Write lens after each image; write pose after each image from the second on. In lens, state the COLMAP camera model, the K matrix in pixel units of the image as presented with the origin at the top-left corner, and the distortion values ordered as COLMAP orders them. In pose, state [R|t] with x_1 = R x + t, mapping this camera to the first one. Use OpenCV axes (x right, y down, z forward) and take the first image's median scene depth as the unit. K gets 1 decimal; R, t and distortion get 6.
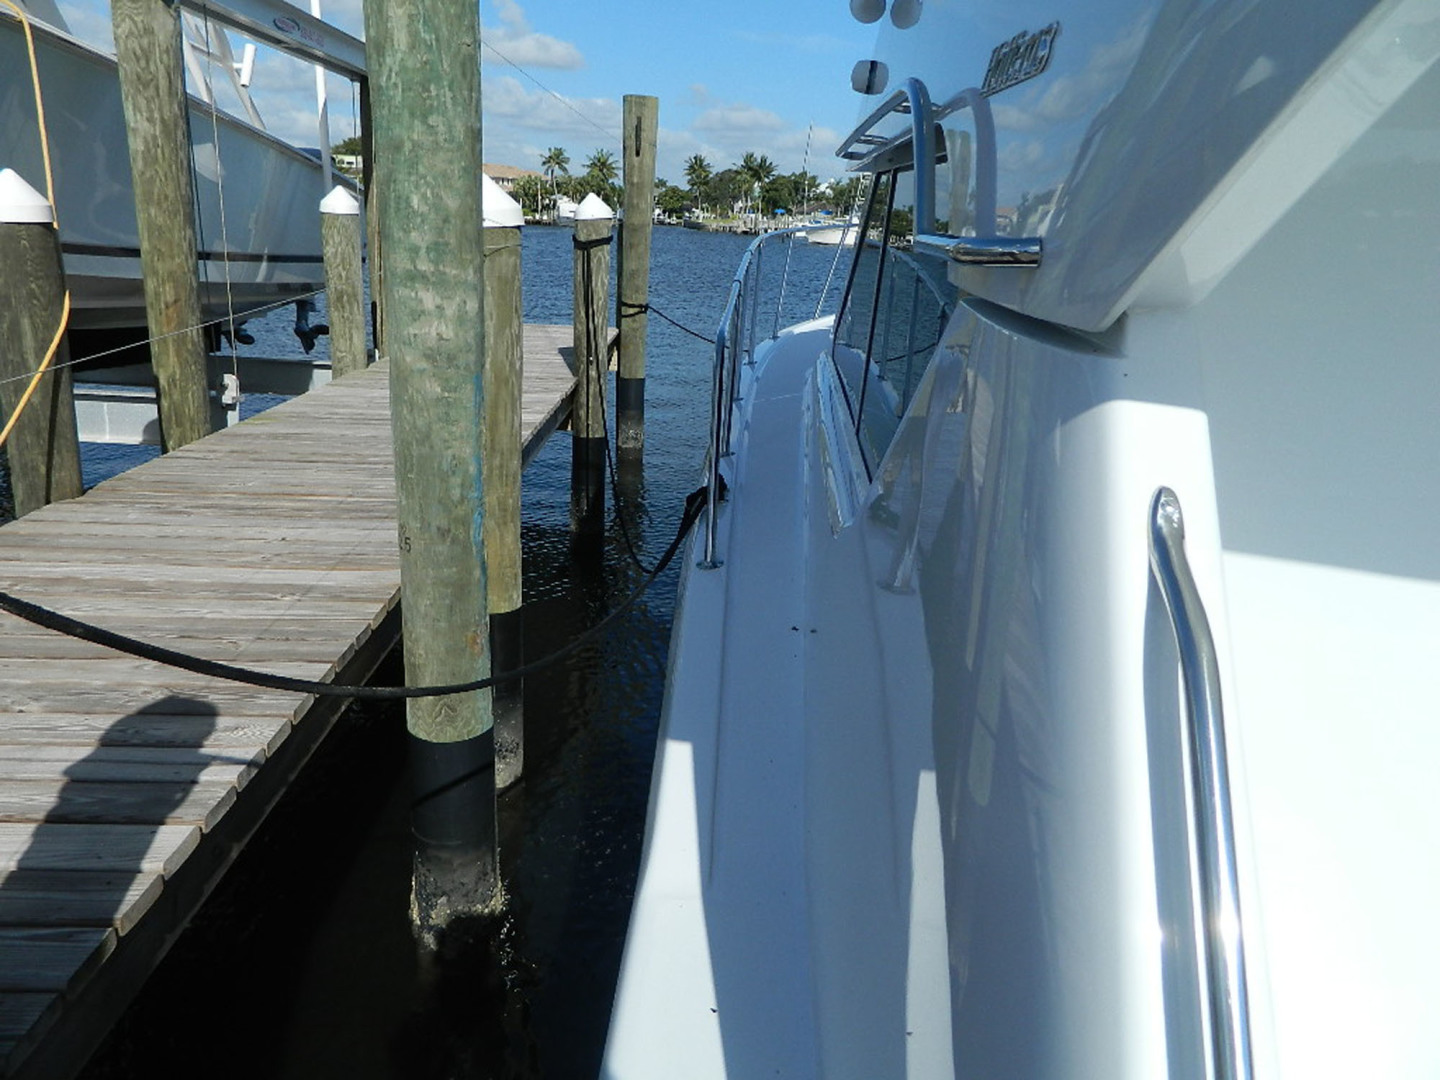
lens RADIAL K [[1057.1, 0, 717.8], [0, 1057.1, 537.2], [0, 0, 1]] dist [0.011586, -0.001531]
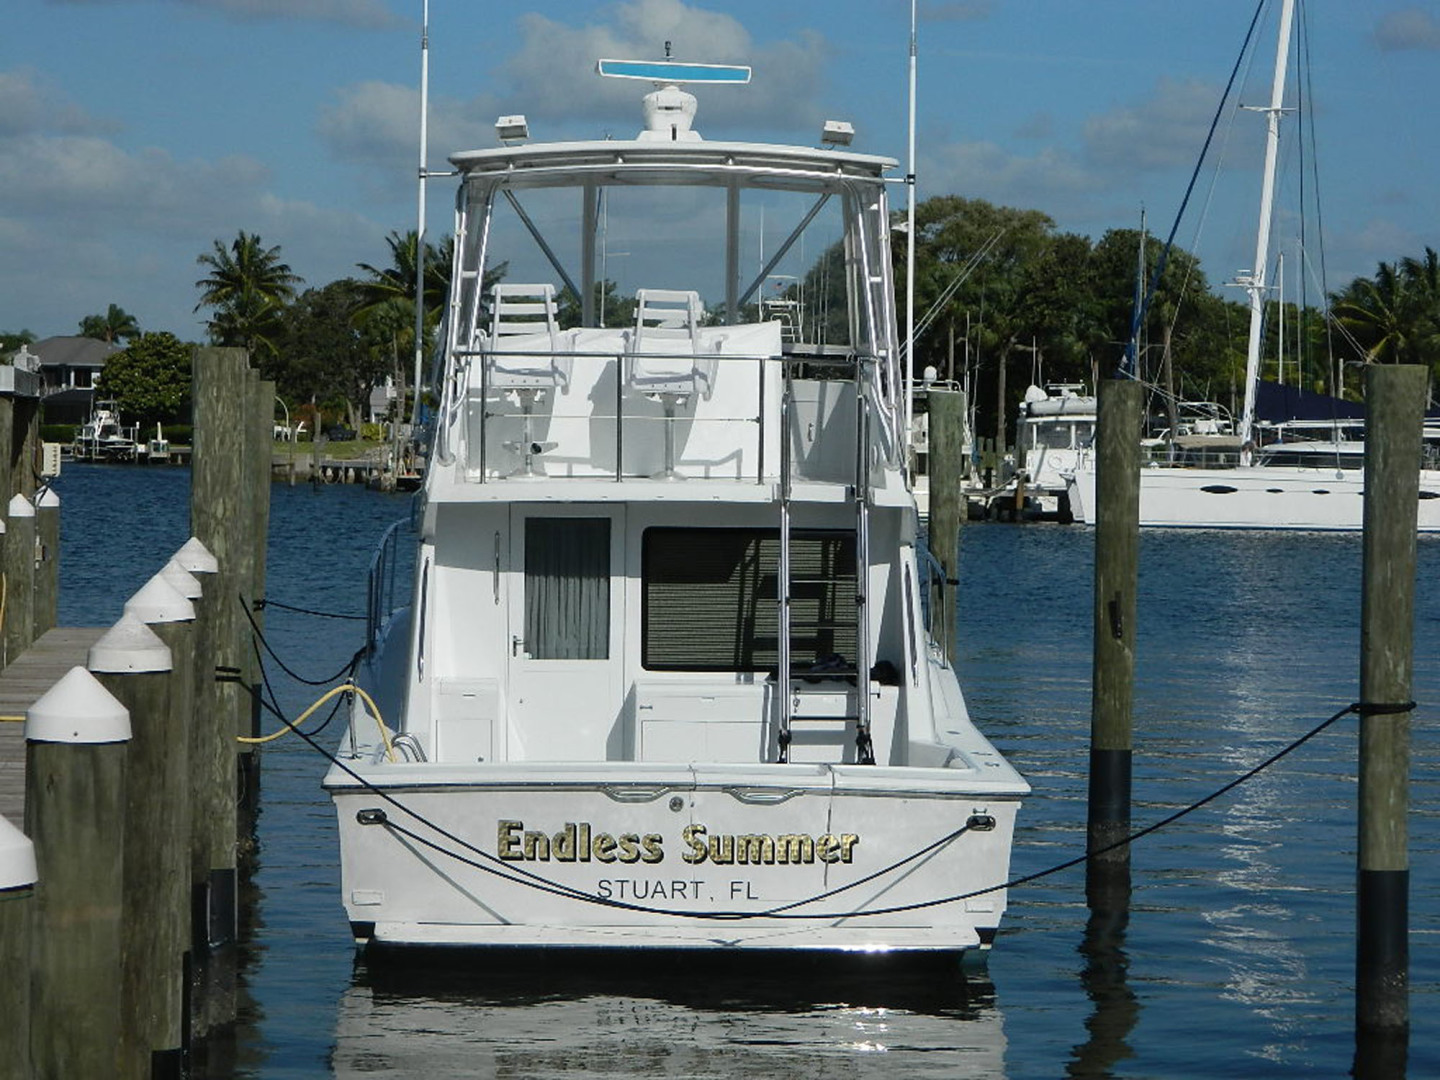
lens RADIAL K [[4322.1, 0, 720.0], [0, 4322.1, 540.0], [0, 0, 1]] dist [0.053029, 0.151354]
pose [[0.995243, -0.021181, 0.095091, -0.002863], [0.045358, 0.964577, -0.259874, 0.046470], [-0.086219, 0.262951, 0.960949, -0.169486]]
